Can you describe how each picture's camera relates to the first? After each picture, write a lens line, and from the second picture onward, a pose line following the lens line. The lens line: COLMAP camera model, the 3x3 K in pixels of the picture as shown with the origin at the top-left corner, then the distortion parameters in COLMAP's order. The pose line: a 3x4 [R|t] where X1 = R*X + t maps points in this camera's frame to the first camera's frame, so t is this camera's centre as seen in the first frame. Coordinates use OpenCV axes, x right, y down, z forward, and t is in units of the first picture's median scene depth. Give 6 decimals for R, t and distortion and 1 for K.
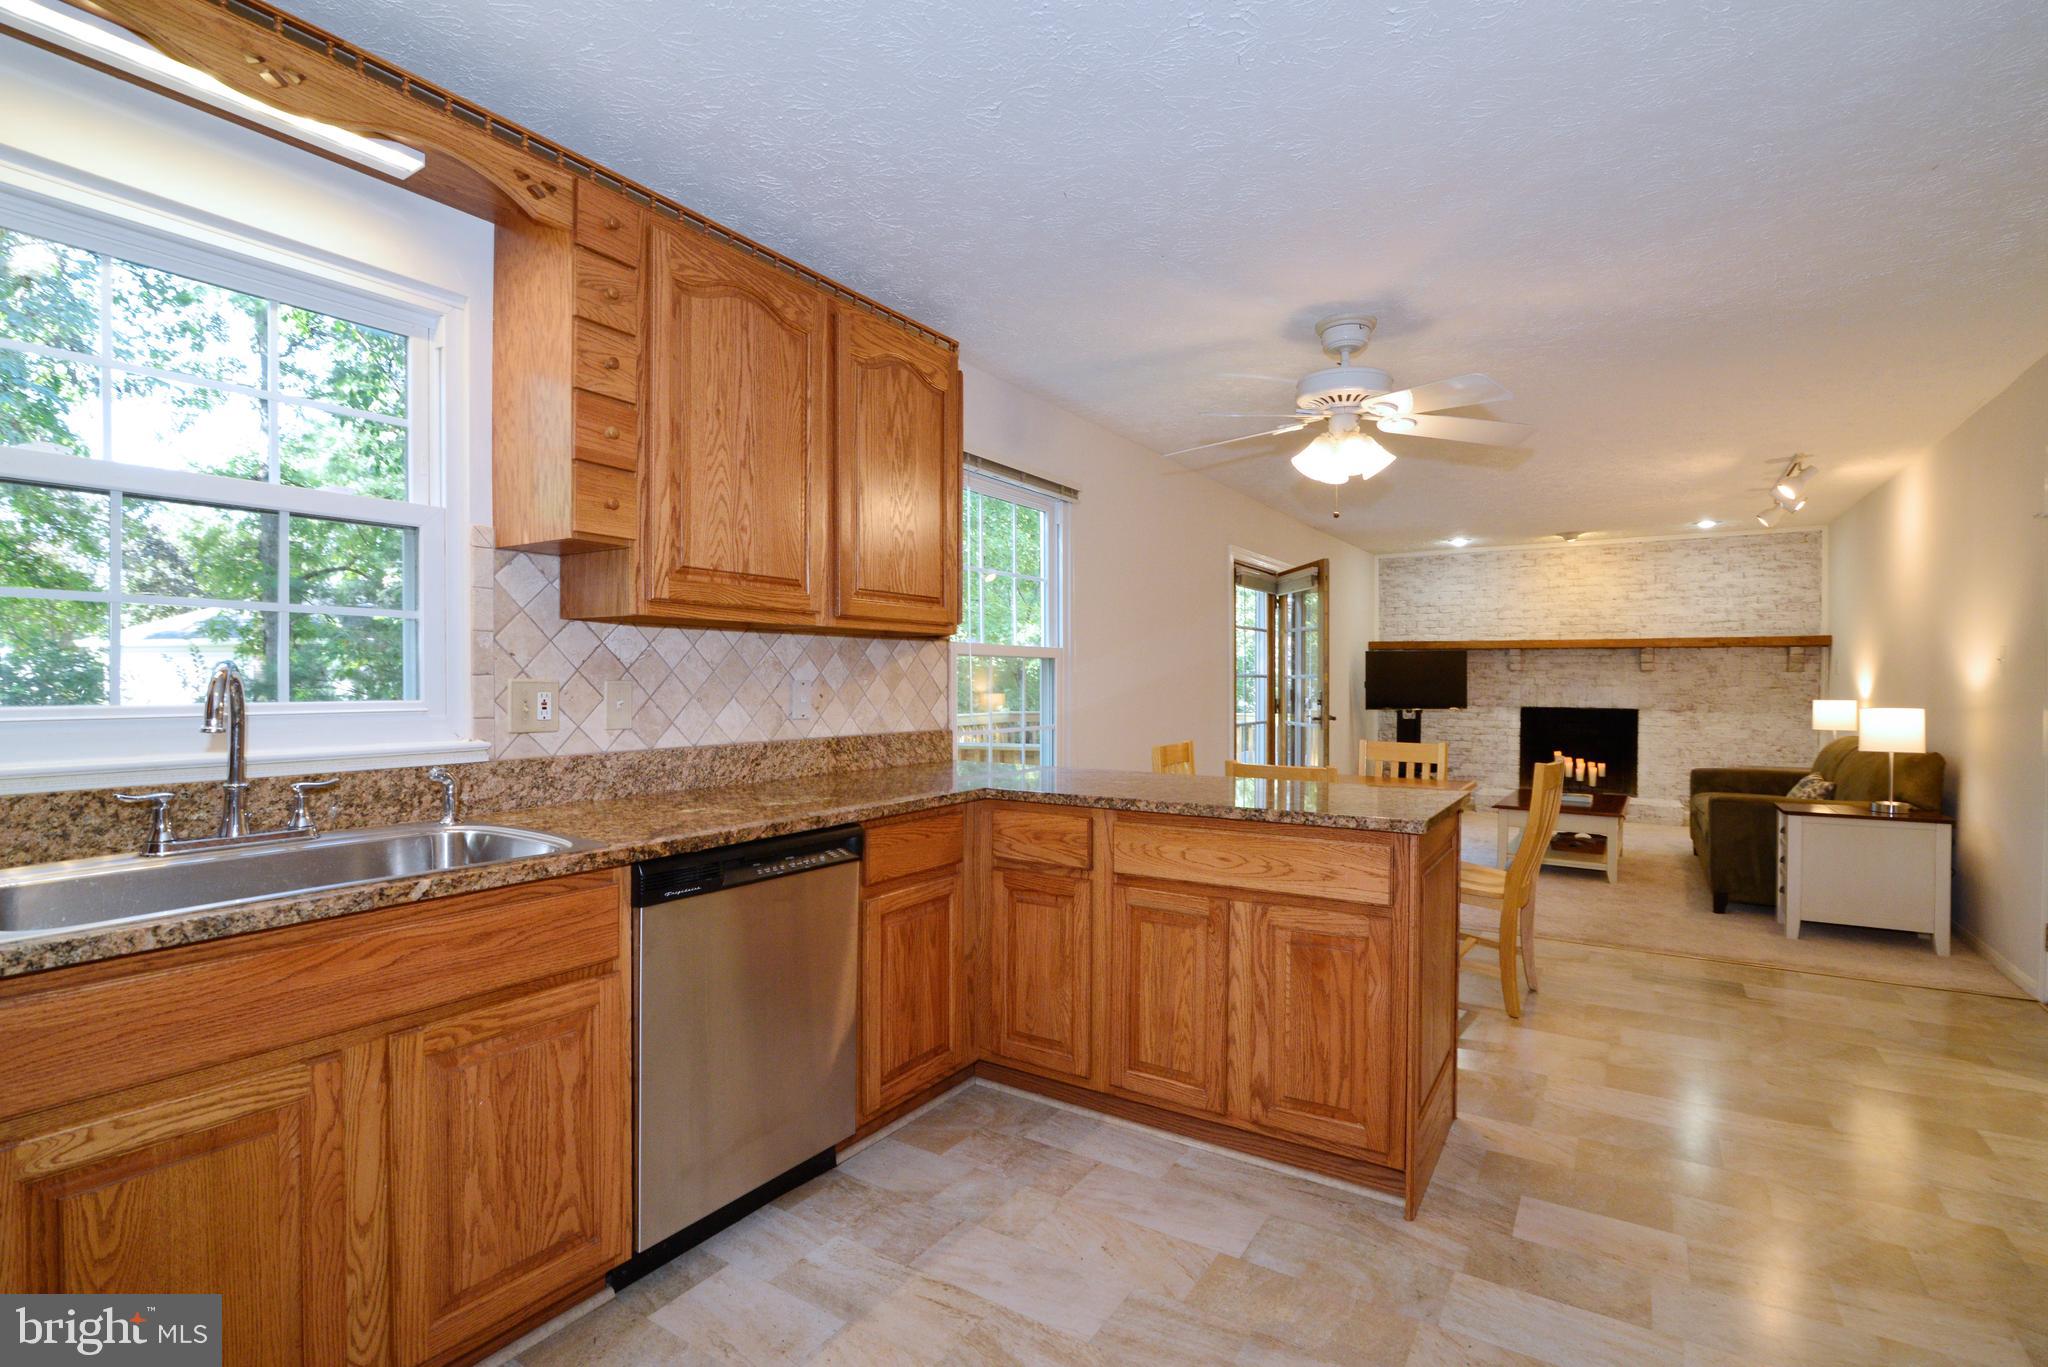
lens RADIAL K [[958.8, 0, 1017.1], [0, 958.8, 692.2], [0, 0, 1]] dist [-0.017687, -0.000332]
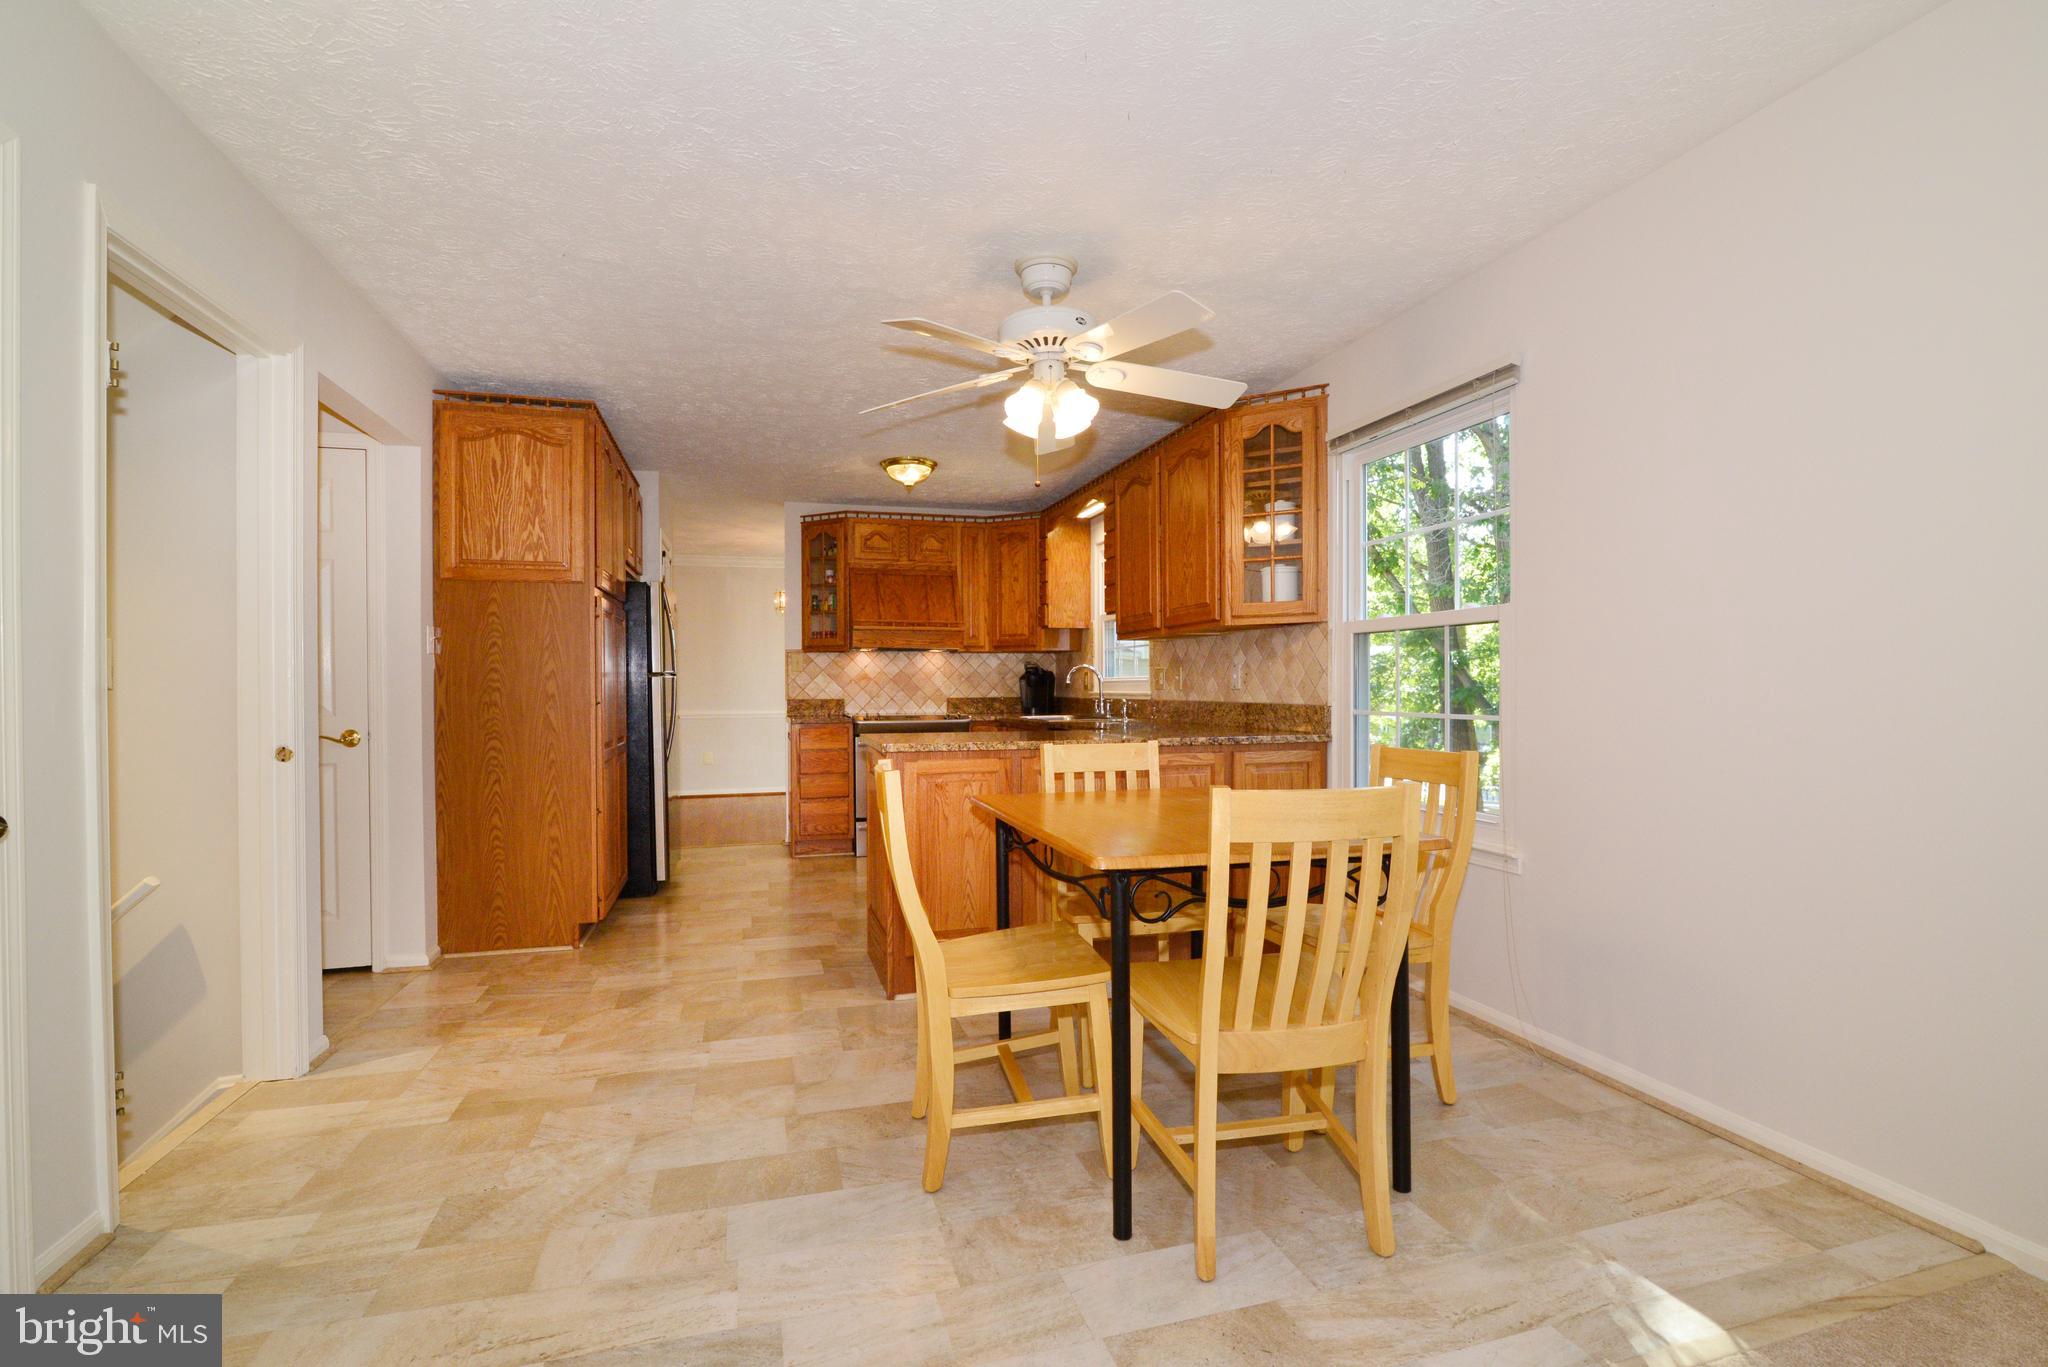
lens RADIAL K [[933.0, 0, 1018.5], [0, 933.0, 689.9], [0, 0, 1]] dist [-0.016841, -0.000128]
pose [[-0.658949, 0.003733, -0.752179, 1.189838], [-0.006173, 0.999927, 0.010371, 0.016679], [0.752162, 0.011477, -0.658878, 1.807703]]
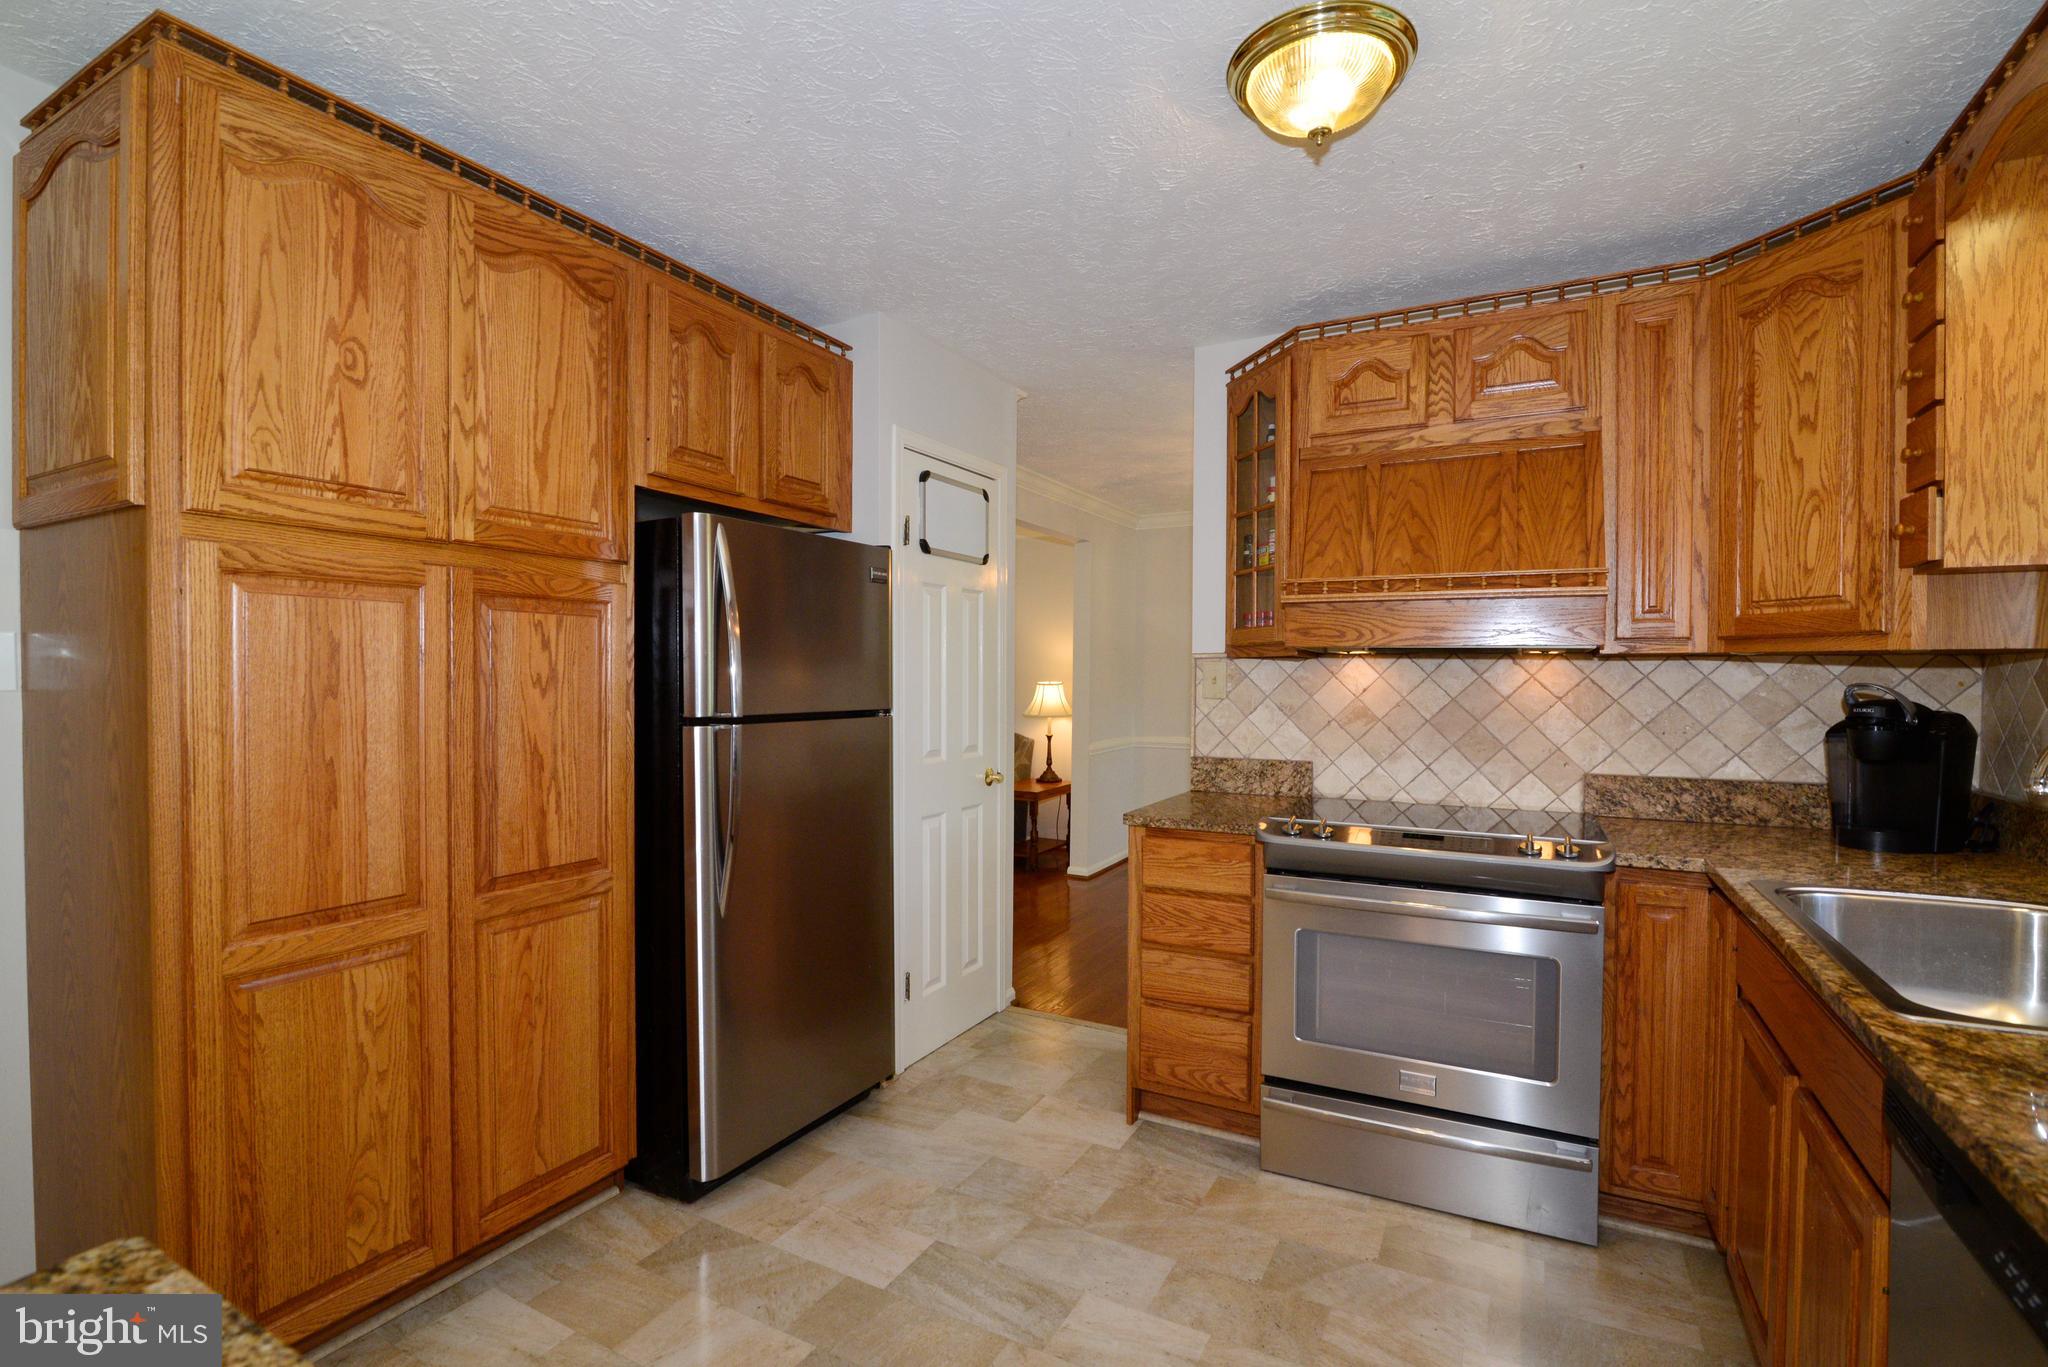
lens RADIAL K [[937.4, 0, 1024.8], [0, 937.4, 691.8], [0, 0, 1]] dist [-0.015432, 0.000107]
pose [[-0.996999, -0.008177, -0.076982, 0.119819], [-0.010275, 0.999585, 0.026898, -0.037264], [0.076731, 0.027608, -0.996670, 0.957118]]
